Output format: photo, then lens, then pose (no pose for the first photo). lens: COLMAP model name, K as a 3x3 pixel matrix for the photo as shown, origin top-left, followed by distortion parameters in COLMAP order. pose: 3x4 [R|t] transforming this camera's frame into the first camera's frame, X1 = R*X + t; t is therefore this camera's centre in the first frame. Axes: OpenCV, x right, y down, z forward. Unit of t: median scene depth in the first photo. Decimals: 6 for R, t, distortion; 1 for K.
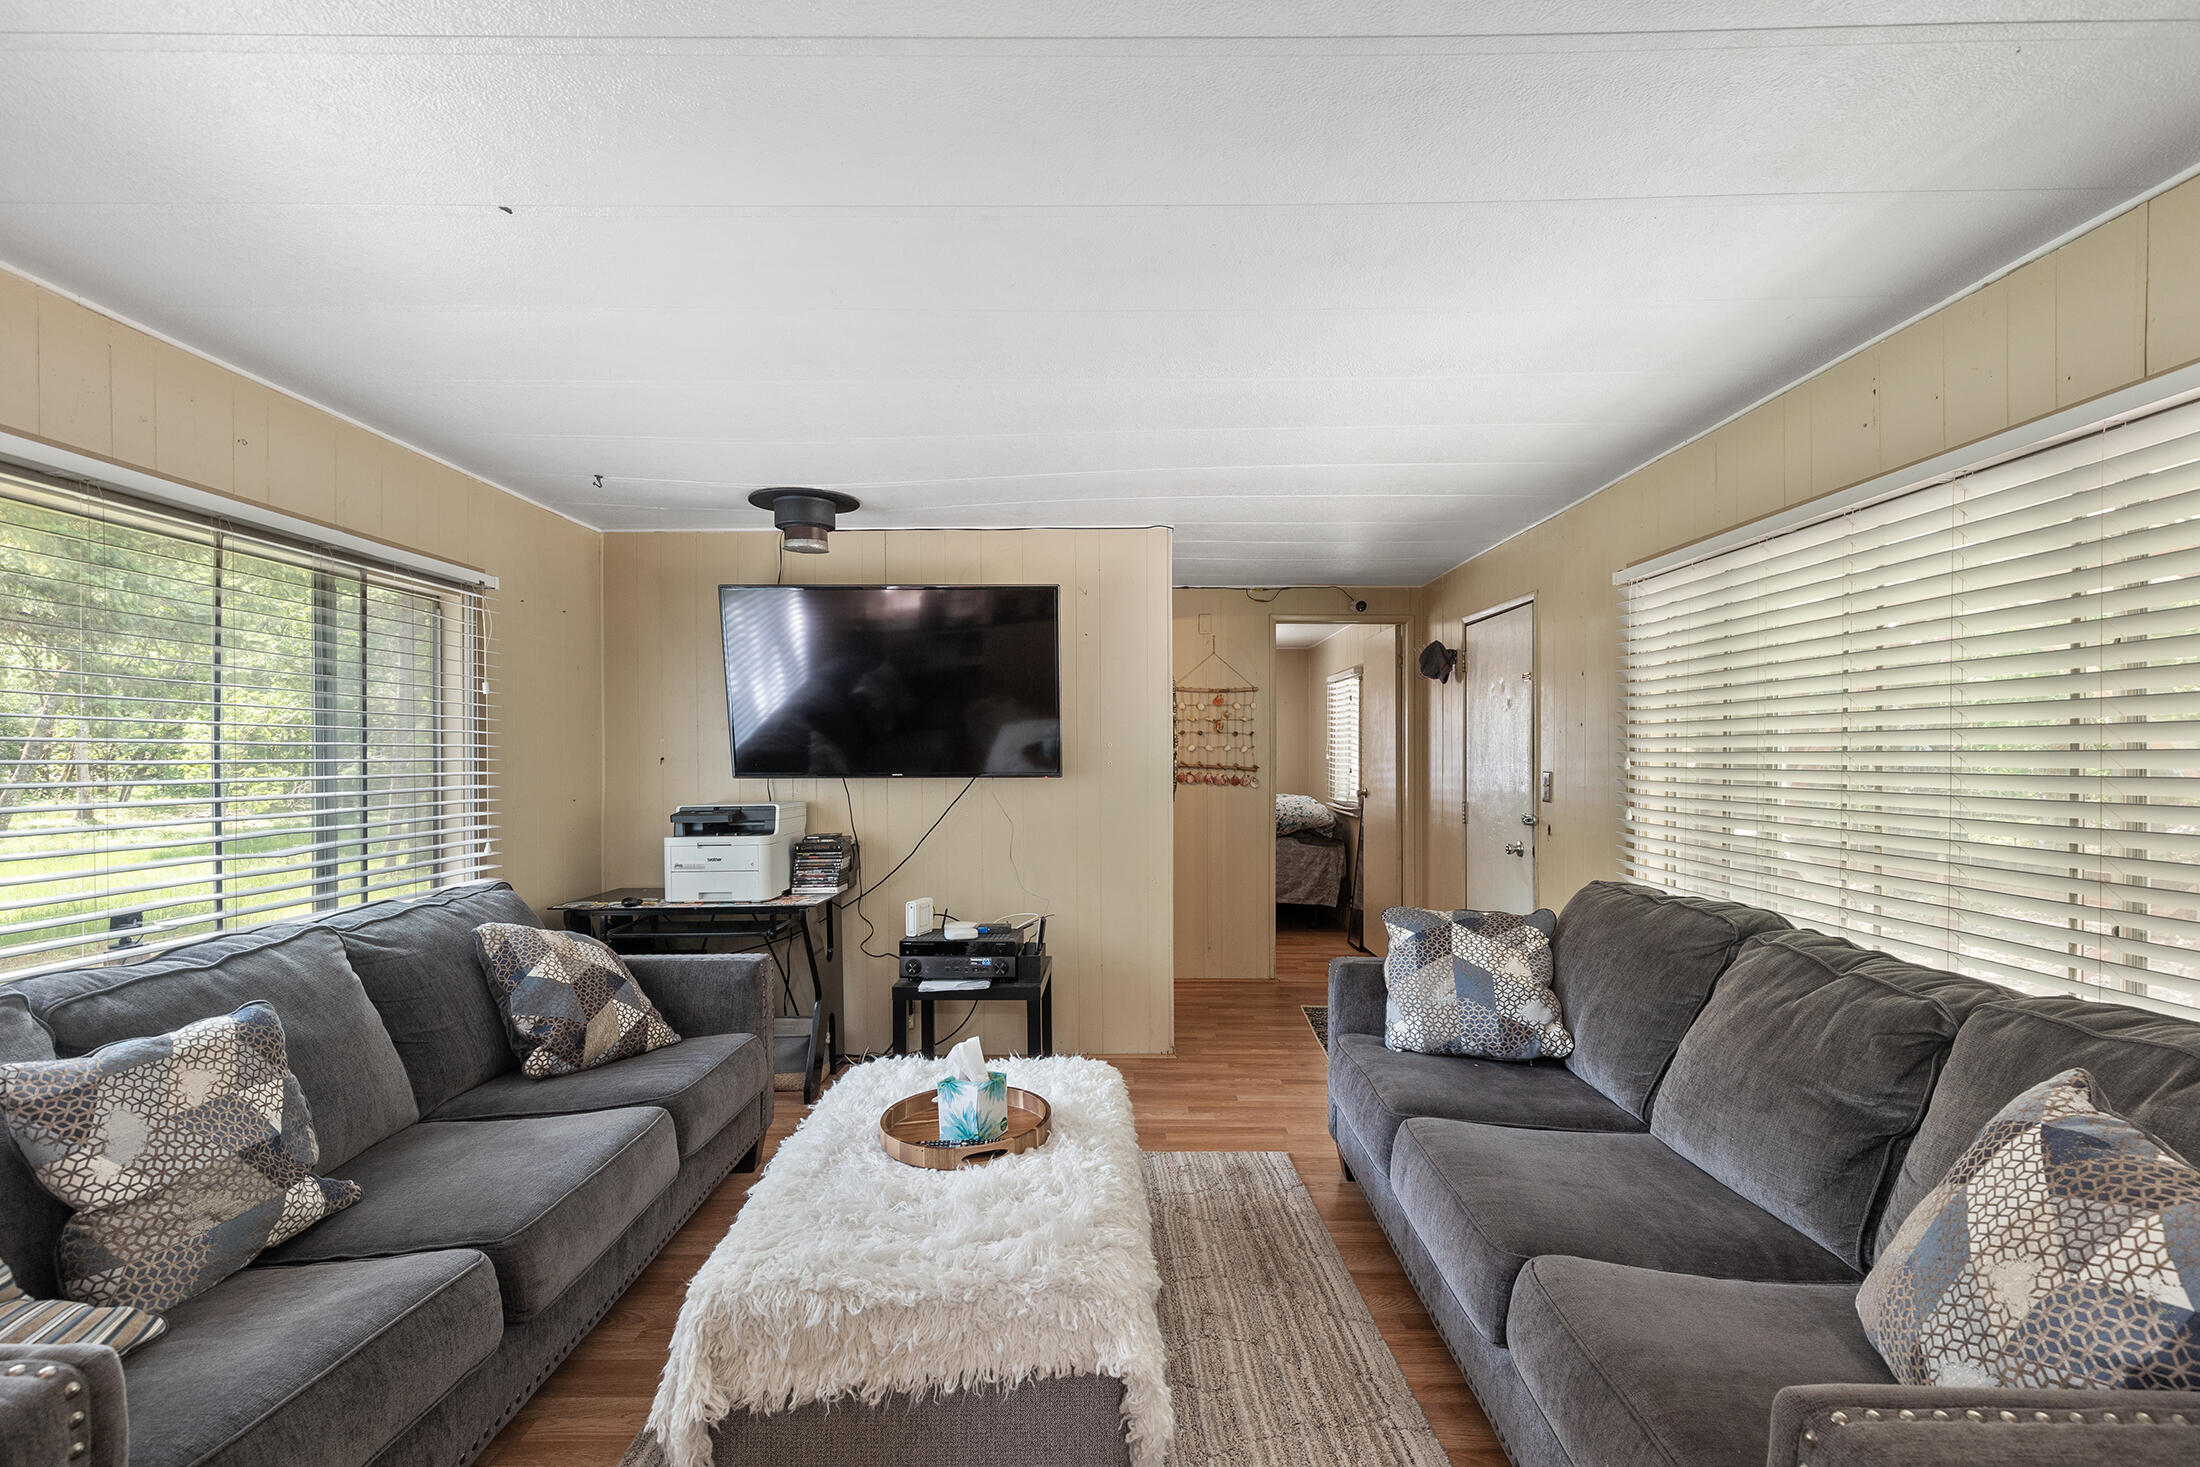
lens RADIAL K [[997.3, 0, 1093.4], [0, 997.3, 751.2], [0, 0, 1]] dist [0.000731, 0.000162]
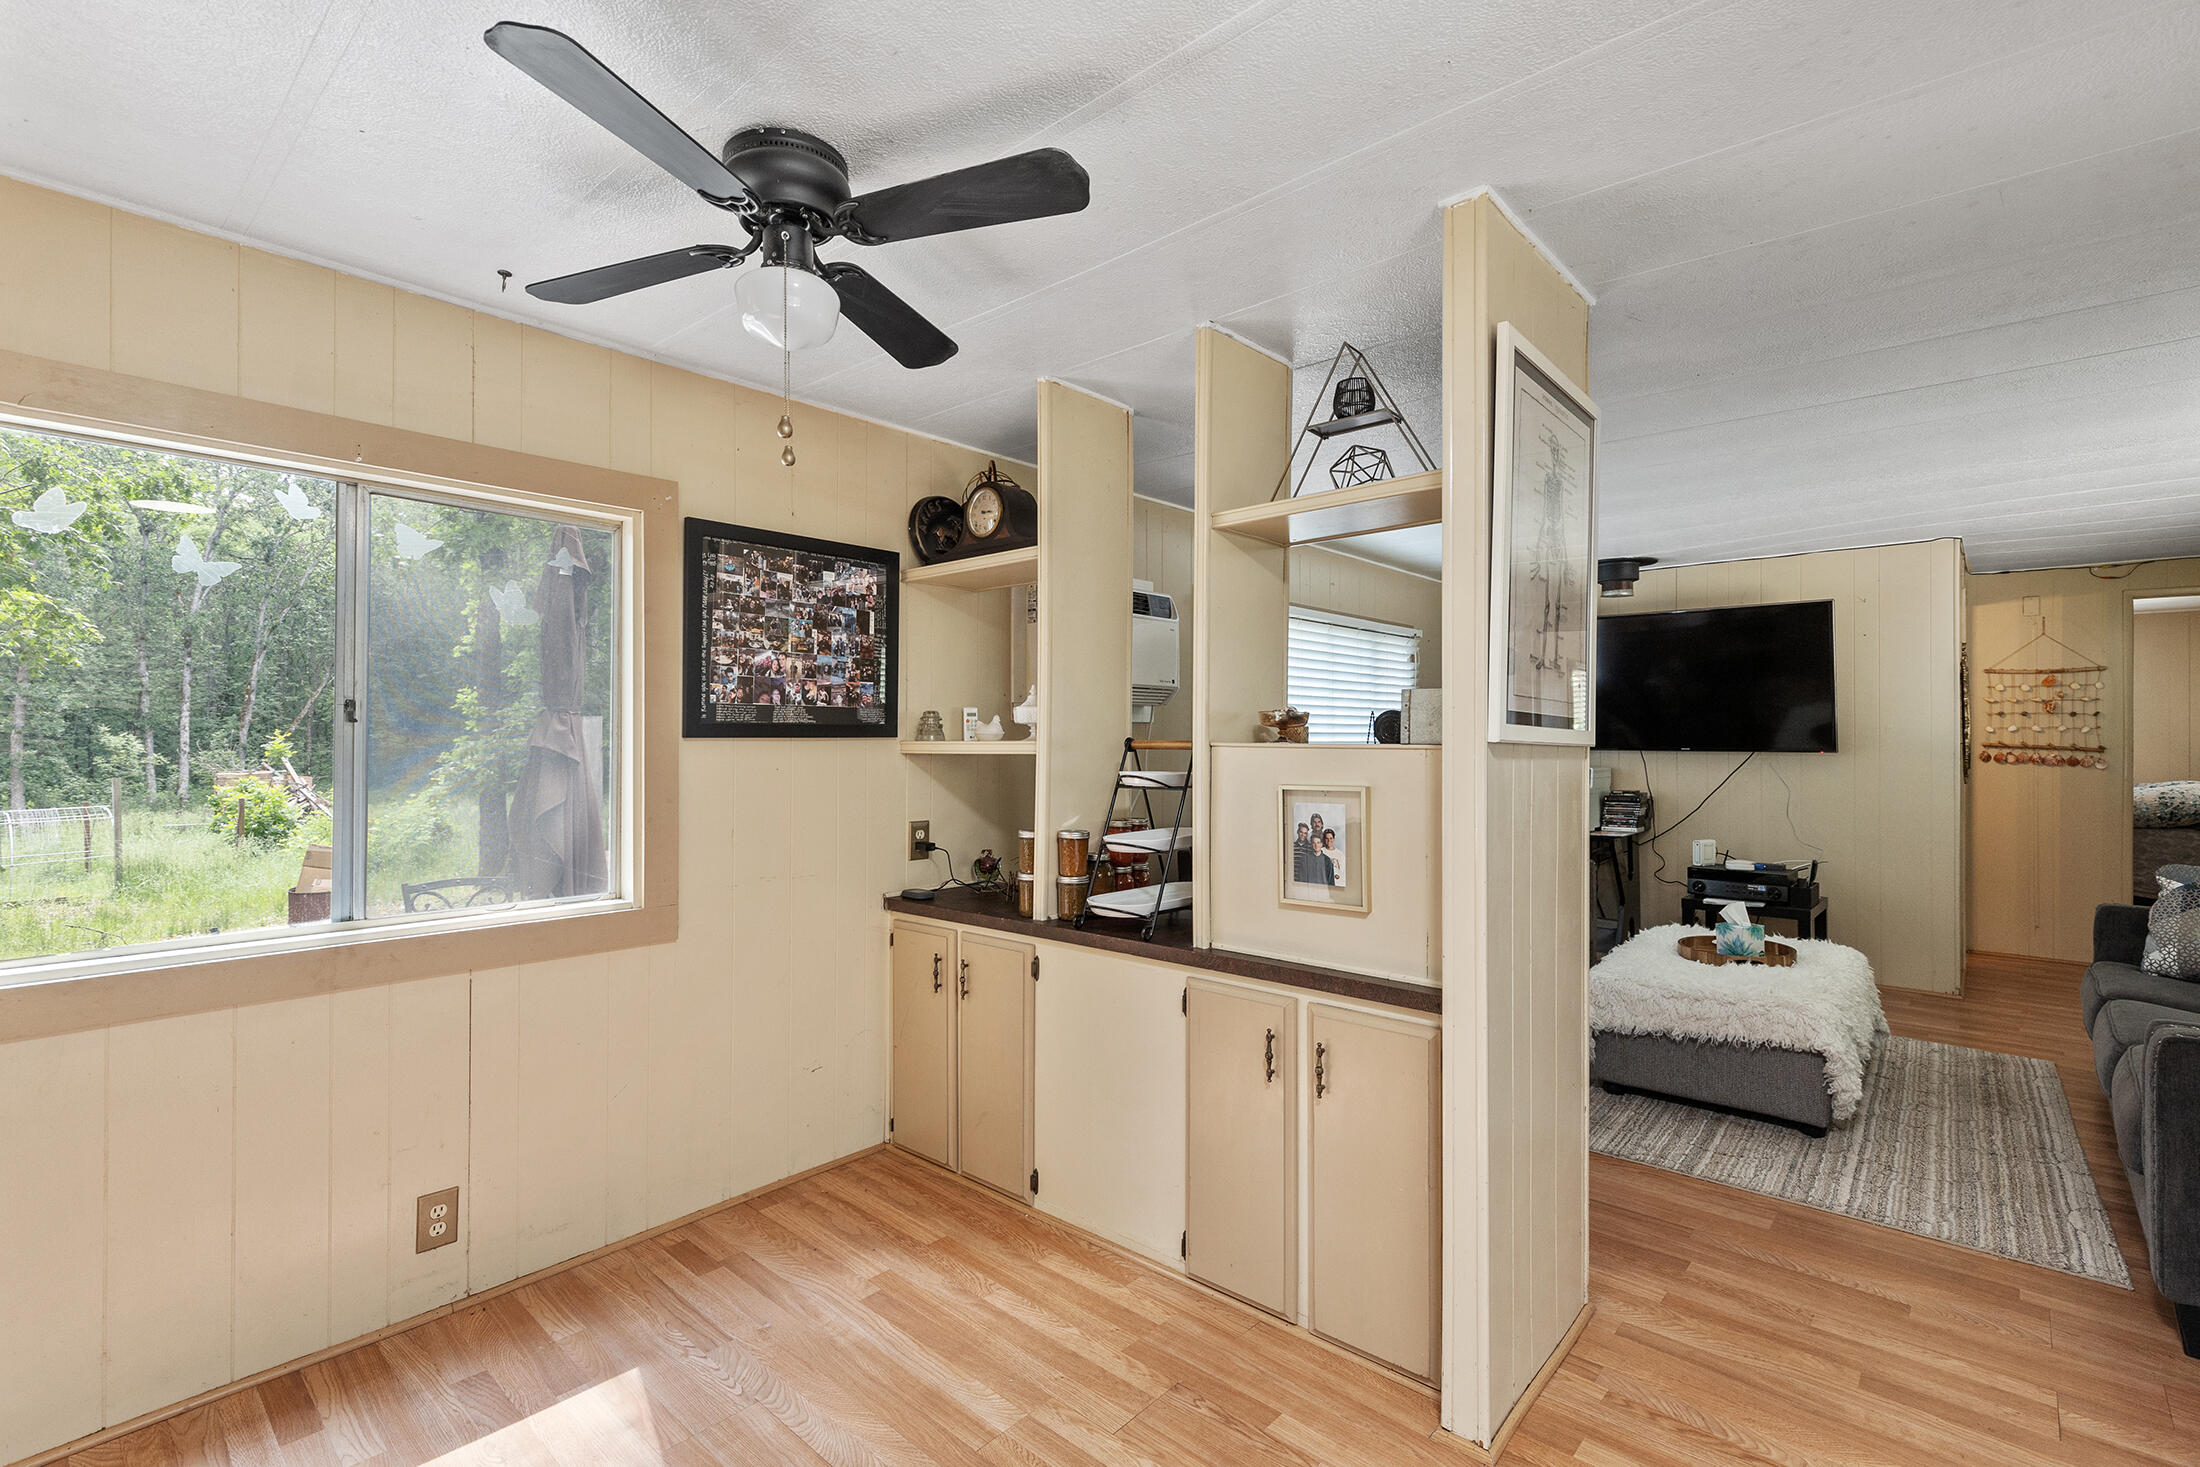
lens RADIAL K [[997.3, 0, 1085.9], [0, 997.3, 736.7], [0, 0, 1]] dist [0.000731, 0.000162]
pose [[0.746907, 0.005785, -0.664904, 0.098761], [-0.001137, 0.999972, 0.007423, -0.001924], [0.664928, -0.004789, 0.746892, -0.571020]]
